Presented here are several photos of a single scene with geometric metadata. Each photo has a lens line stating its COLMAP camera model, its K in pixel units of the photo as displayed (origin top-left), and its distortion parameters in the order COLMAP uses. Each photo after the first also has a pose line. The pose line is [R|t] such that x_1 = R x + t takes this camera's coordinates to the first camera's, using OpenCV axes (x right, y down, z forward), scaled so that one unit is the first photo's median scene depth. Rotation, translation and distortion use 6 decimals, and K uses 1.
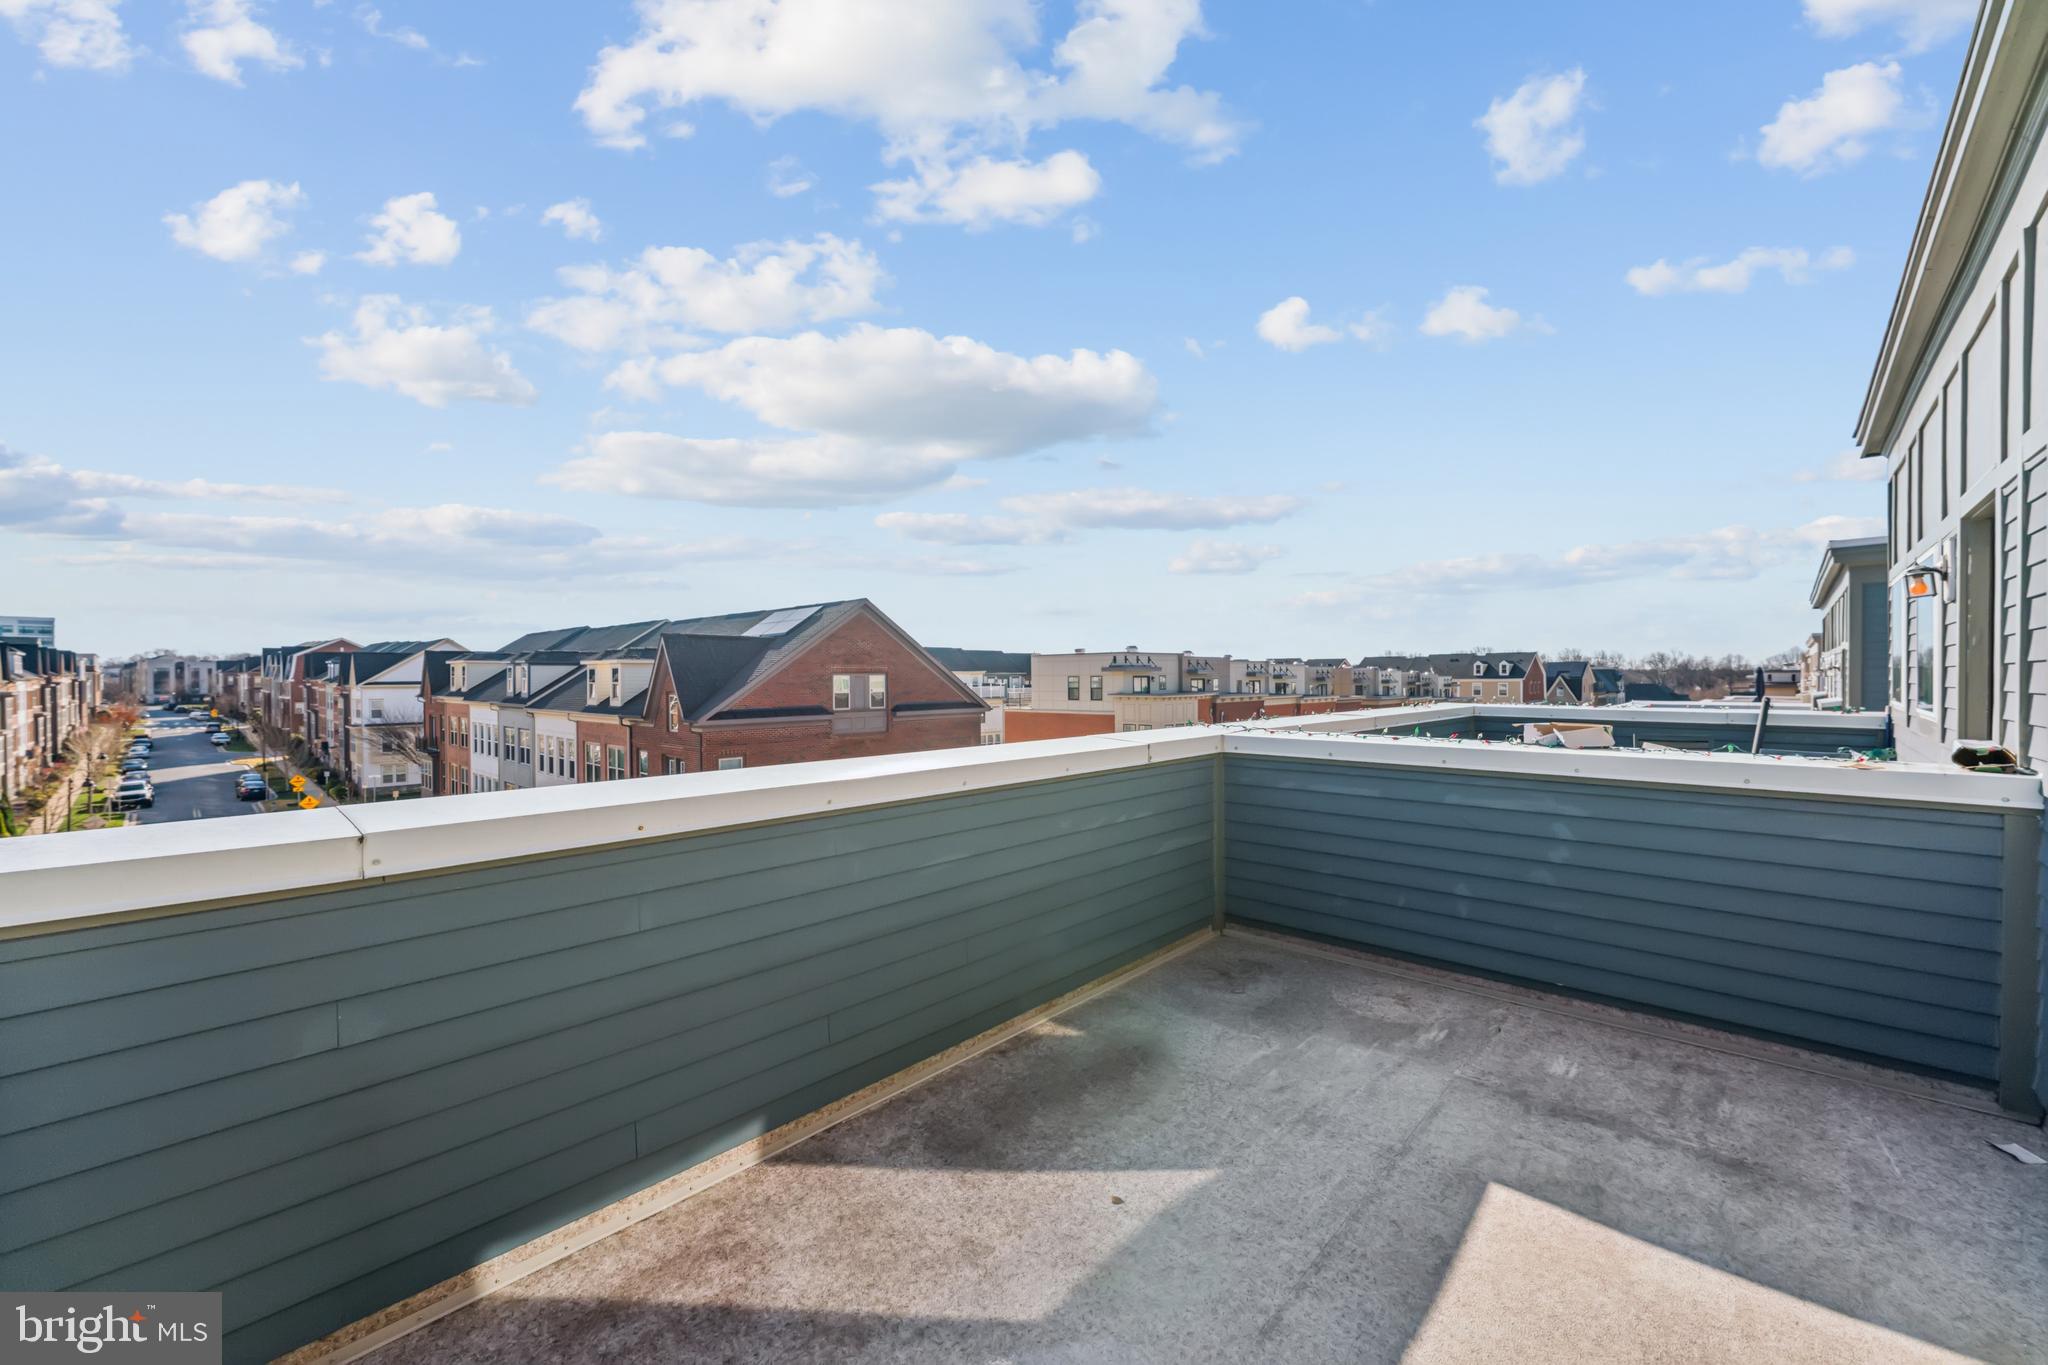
lens RADIAL K [[811.3, 0, 1024.0], [0, 811.3, 682.5], [0, 0, 1]] dist [0.000535, 0.000044]
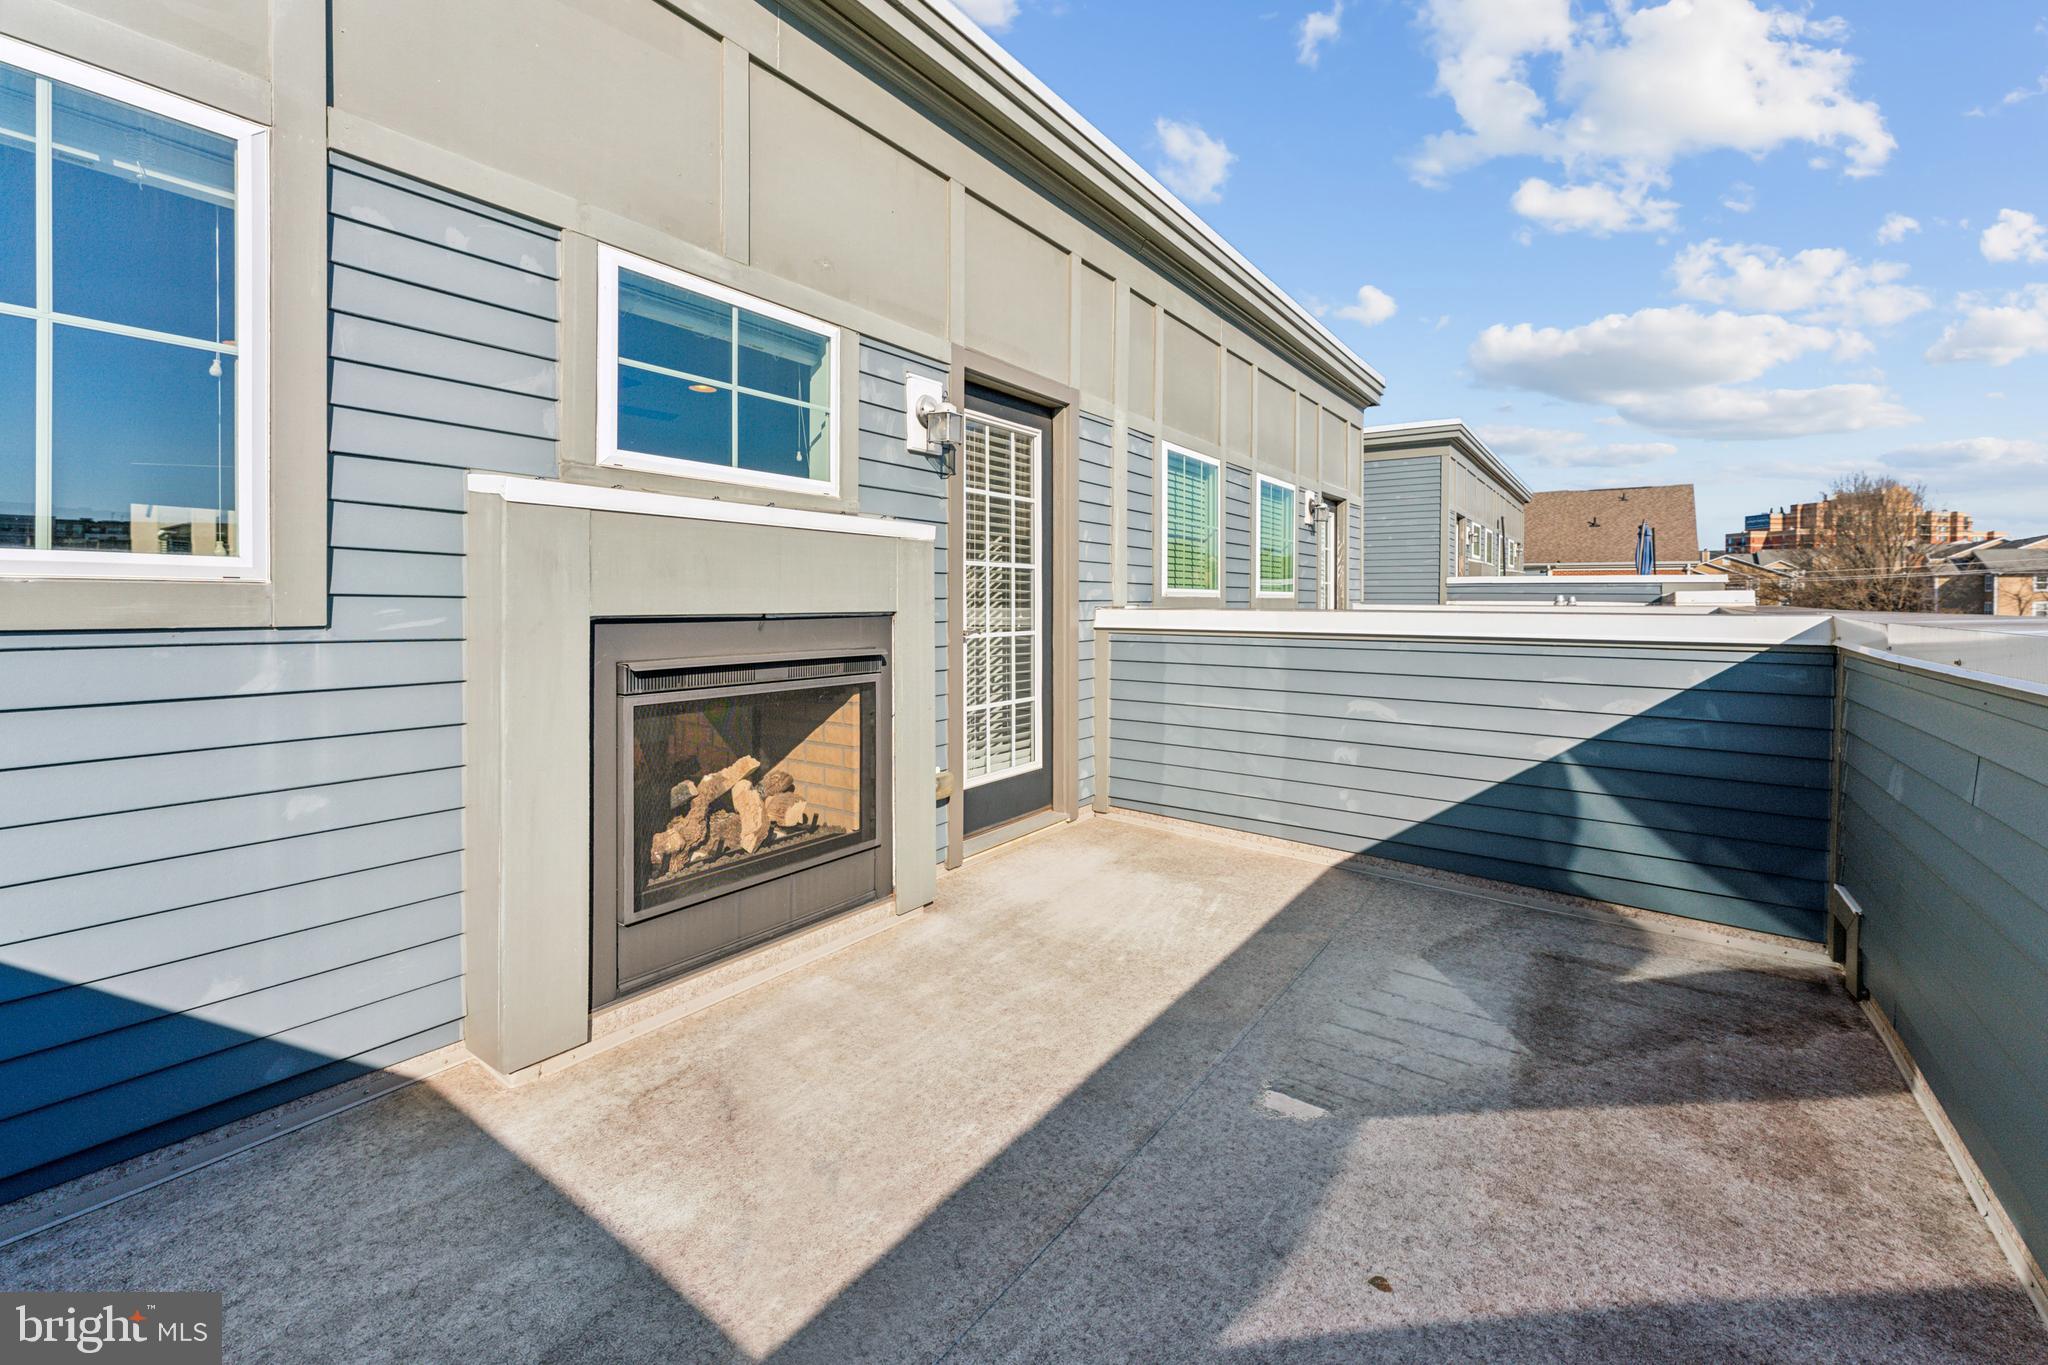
lens RADIAL K [[811.3, 0, 1024.0], [0, 811.3, 682.5], [0, 0, 1]] dist [0.000535, 0.000044]
pose [[-0.993675, 0.010879, -0.111767, 0.497959], [-0.000280, 0.995053, 0.099342, 0.133065], [0.112295, 0.098745, -0.988756, 1.701849]]
